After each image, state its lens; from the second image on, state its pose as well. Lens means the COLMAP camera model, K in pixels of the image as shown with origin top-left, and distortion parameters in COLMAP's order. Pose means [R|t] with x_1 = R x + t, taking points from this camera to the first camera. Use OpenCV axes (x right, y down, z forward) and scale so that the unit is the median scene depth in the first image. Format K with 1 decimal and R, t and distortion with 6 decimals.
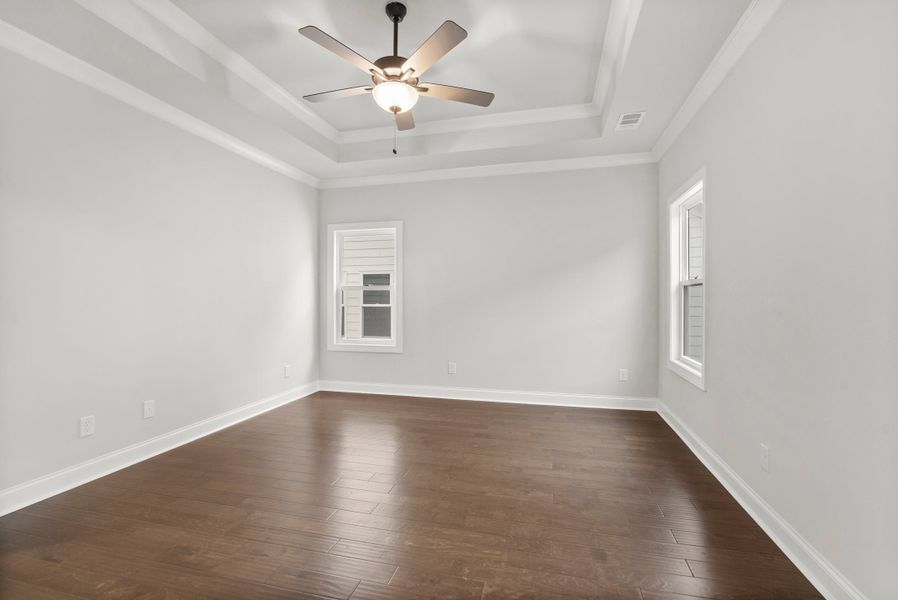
lens RADIAL K [[402.9, 0, 449.0], [0, 402.9, 300.0], [0, 0, 1]] dist [-0.001996, 0.000061]
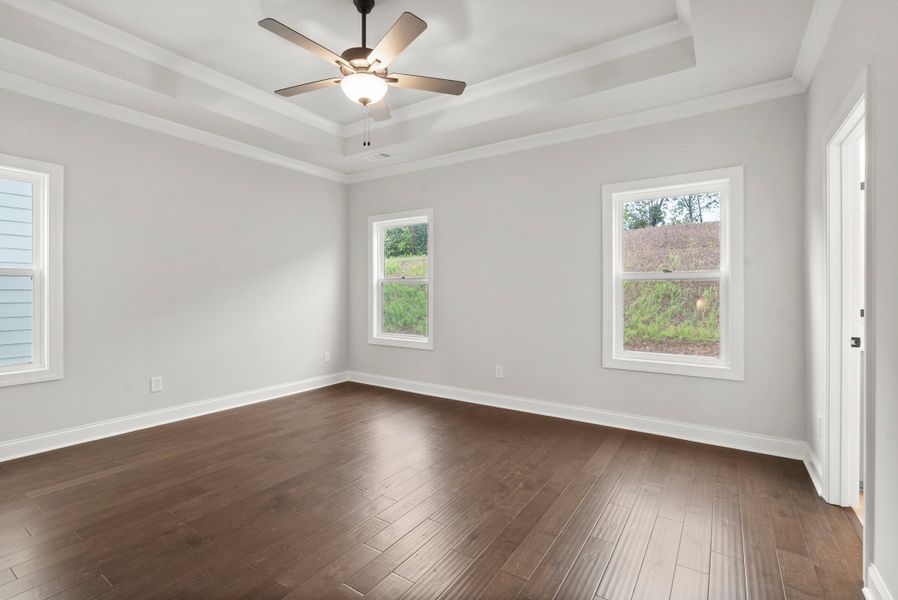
lens RADIAL K [[413.0, 0, 445.8], [0, 413.0, 286.3], [0, 0, 1]] dist [-0.001445, 0.000004]
pose [[0.337279, 0.015069, 0.941284, -0.765149], [0.001045, 0.999865, -0.016381, 0.001719], [-0.941404, 0.006509, 0.337218, 0.349217]]
